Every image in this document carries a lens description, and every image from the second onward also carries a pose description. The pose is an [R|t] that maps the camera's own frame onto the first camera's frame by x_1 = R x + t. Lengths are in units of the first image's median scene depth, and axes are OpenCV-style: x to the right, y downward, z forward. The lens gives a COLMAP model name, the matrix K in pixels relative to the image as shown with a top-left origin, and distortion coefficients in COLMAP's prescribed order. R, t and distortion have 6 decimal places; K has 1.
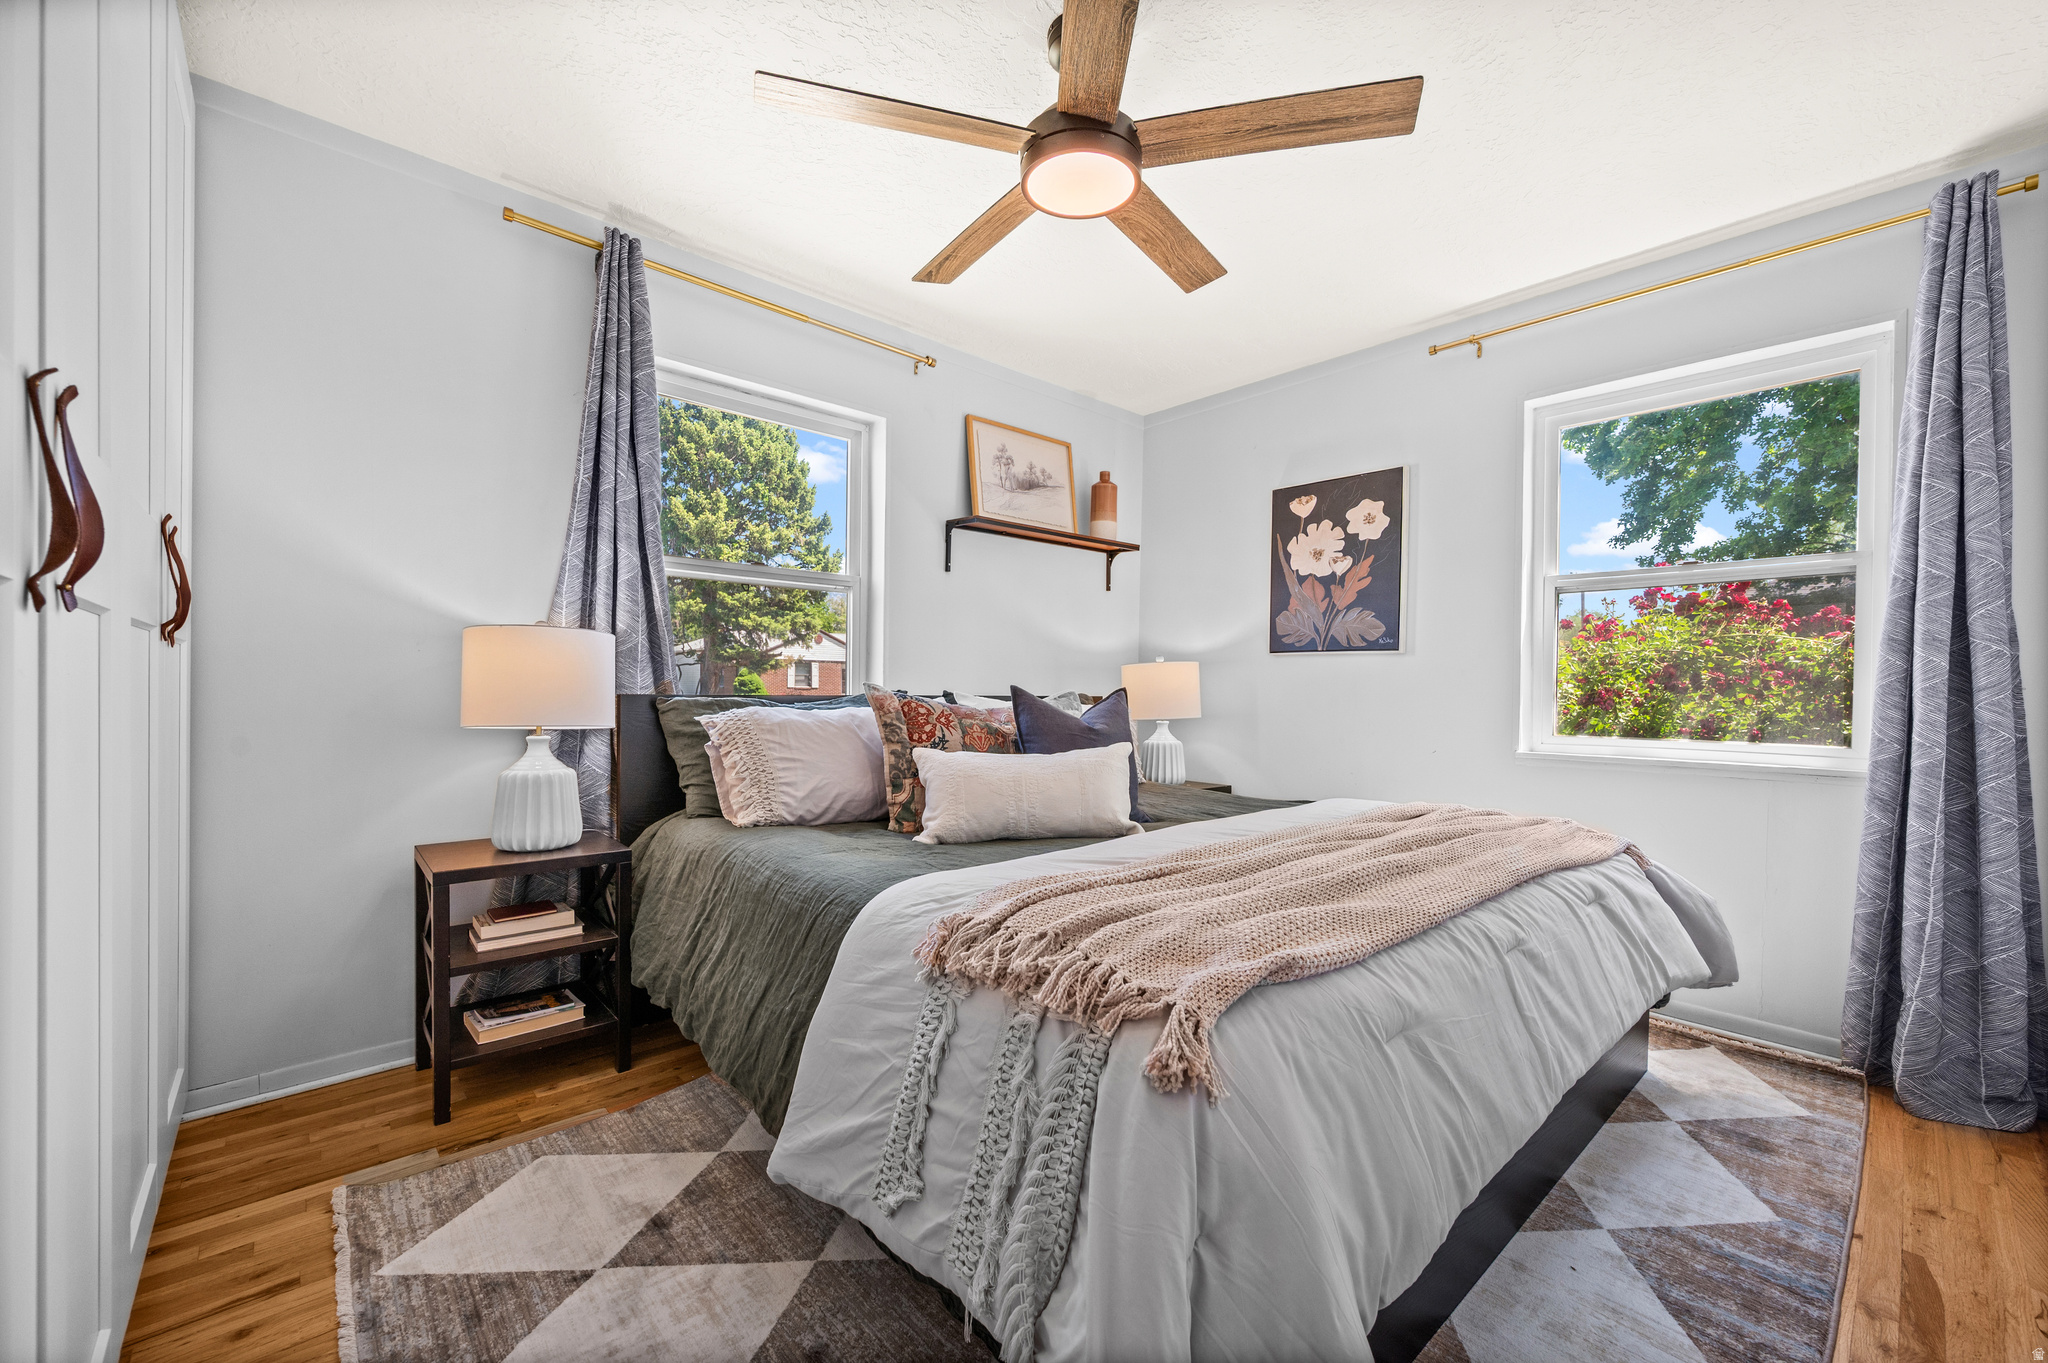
lens RADIAL K [[811.2, 0, 1024.7], [0, 811.2, 689.4], [0, 0, 1]] dist [-0.000520, -0.000052]
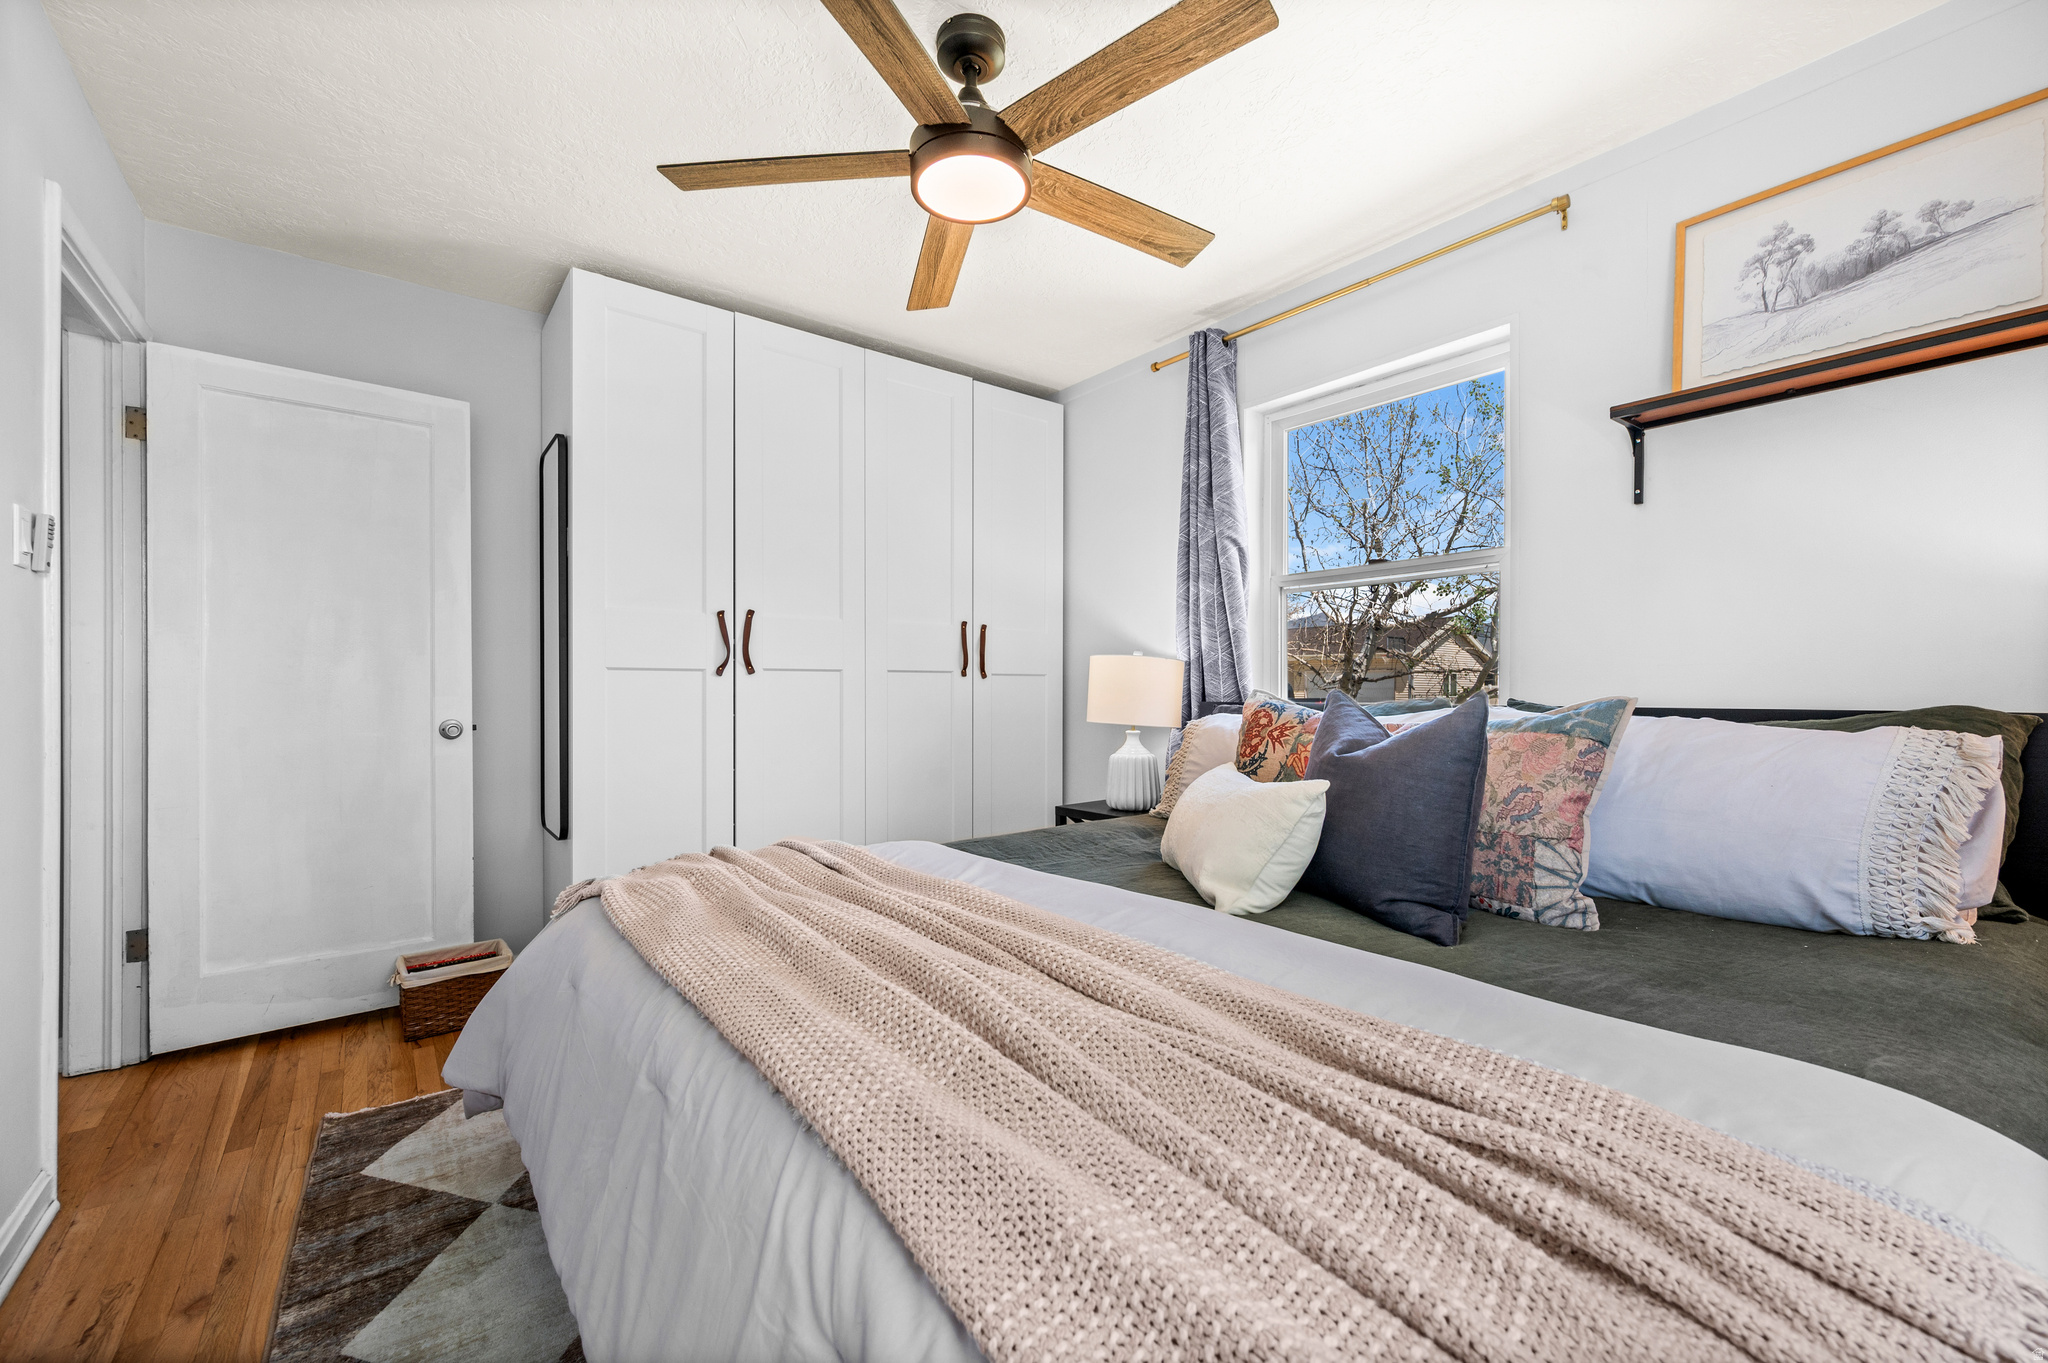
lens RADIAL K [[811.2, 0, 1025.7], [0, 811.2, 690.1], [0, 0, 1]] dist [-0.000520, -0.000052]
pose [[-0.056638, -0.013284, -0.998306, 0.562983], [-0.001713, 0.999911, -0.013208, 0.004051], [0.998393, 0.000962, -0.056656, 0.597624]]
